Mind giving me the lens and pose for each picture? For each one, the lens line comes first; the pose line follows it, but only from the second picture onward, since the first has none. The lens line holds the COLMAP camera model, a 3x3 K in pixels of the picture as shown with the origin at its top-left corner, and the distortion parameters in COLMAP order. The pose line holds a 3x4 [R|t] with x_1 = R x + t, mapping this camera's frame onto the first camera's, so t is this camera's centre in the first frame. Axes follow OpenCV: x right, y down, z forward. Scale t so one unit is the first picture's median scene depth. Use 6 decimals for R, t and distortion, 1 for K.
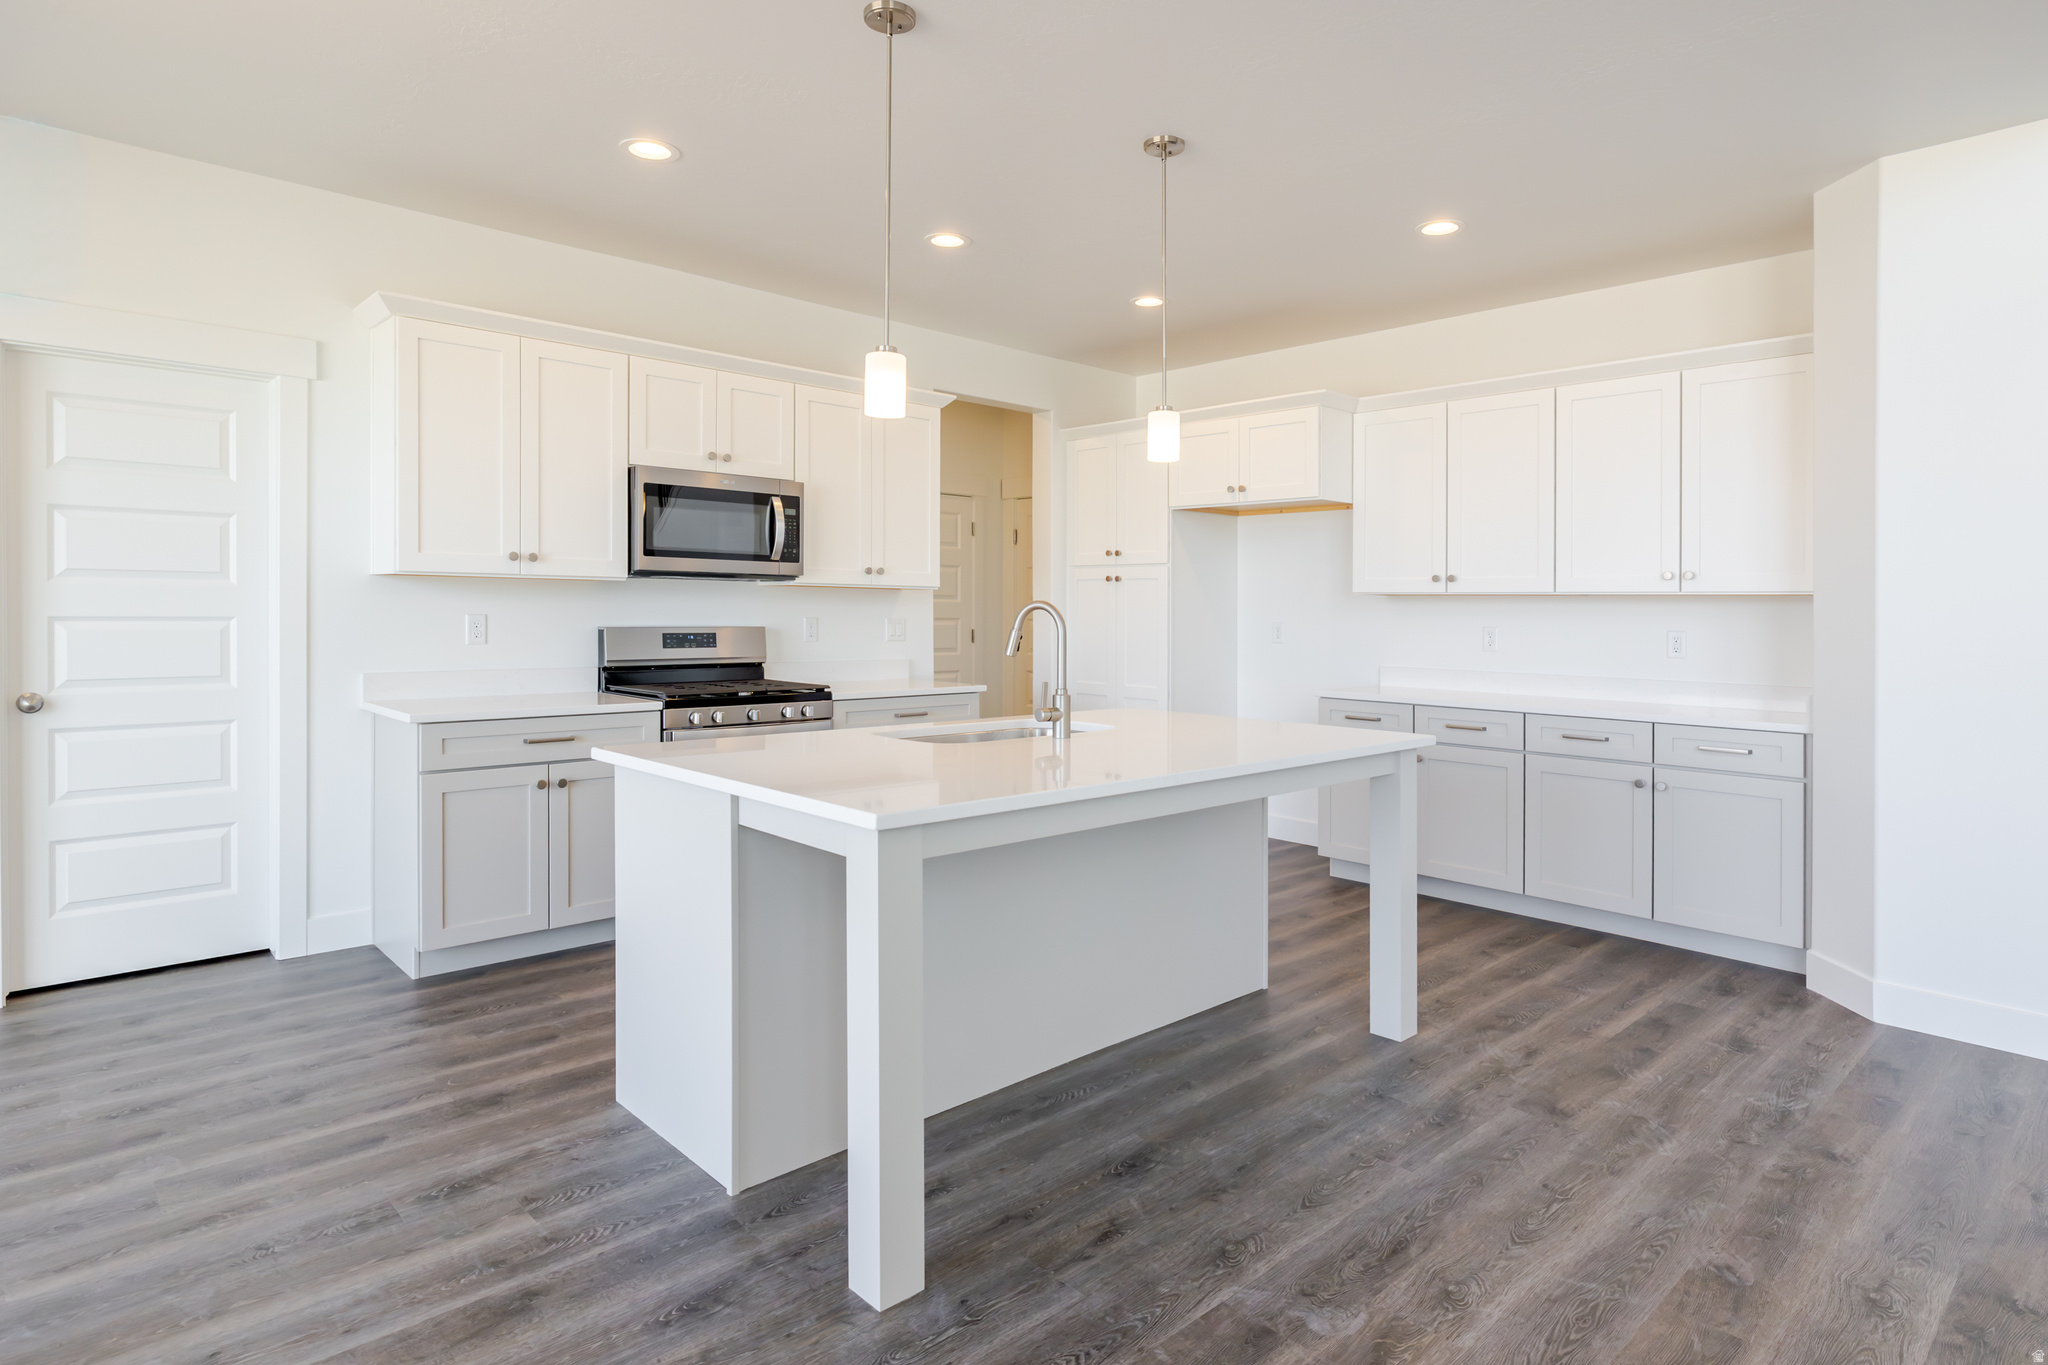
lens RADIAL K [[1097.4, 0, 1016.3], [0, 1097.4, 632.2], [0, 0, 1]] dist [-0.001340, -0.000183]
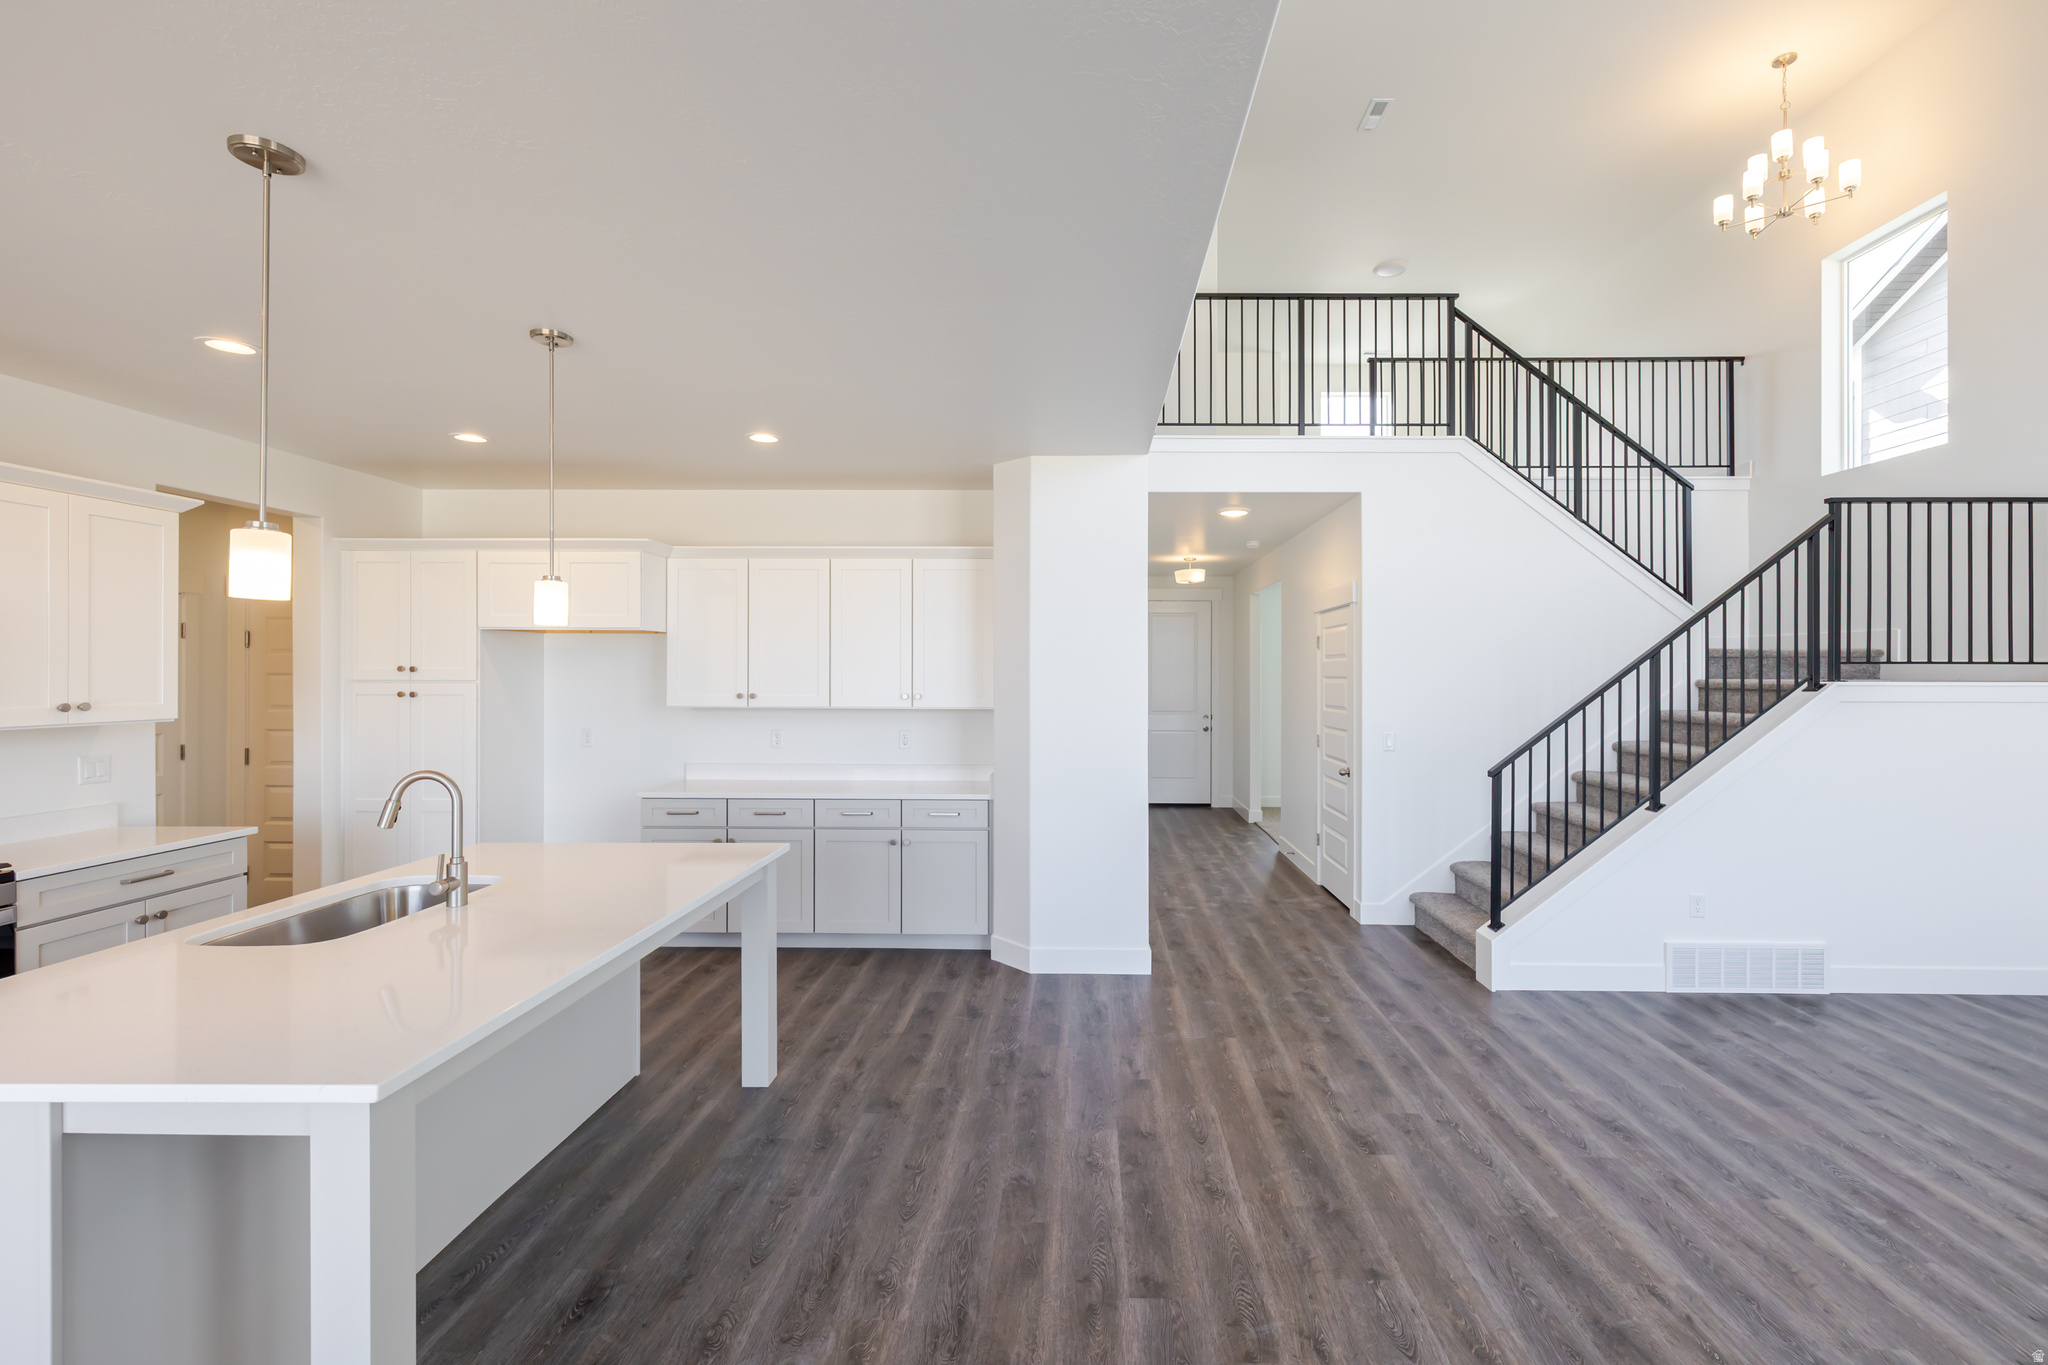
lens RADIAL K [[885.4, 0, 1060.7], [0, 885.4, 674.8], [0, 0, 1]] dist [0.002343, -0.001112]
pose [[0.694814, -0.014327, 0.719047, -0.138787], [0.023754, 0.999713, -0.003034, -0.089200], [-0.718797, 0.019188, 0.694955, 0.027026]]
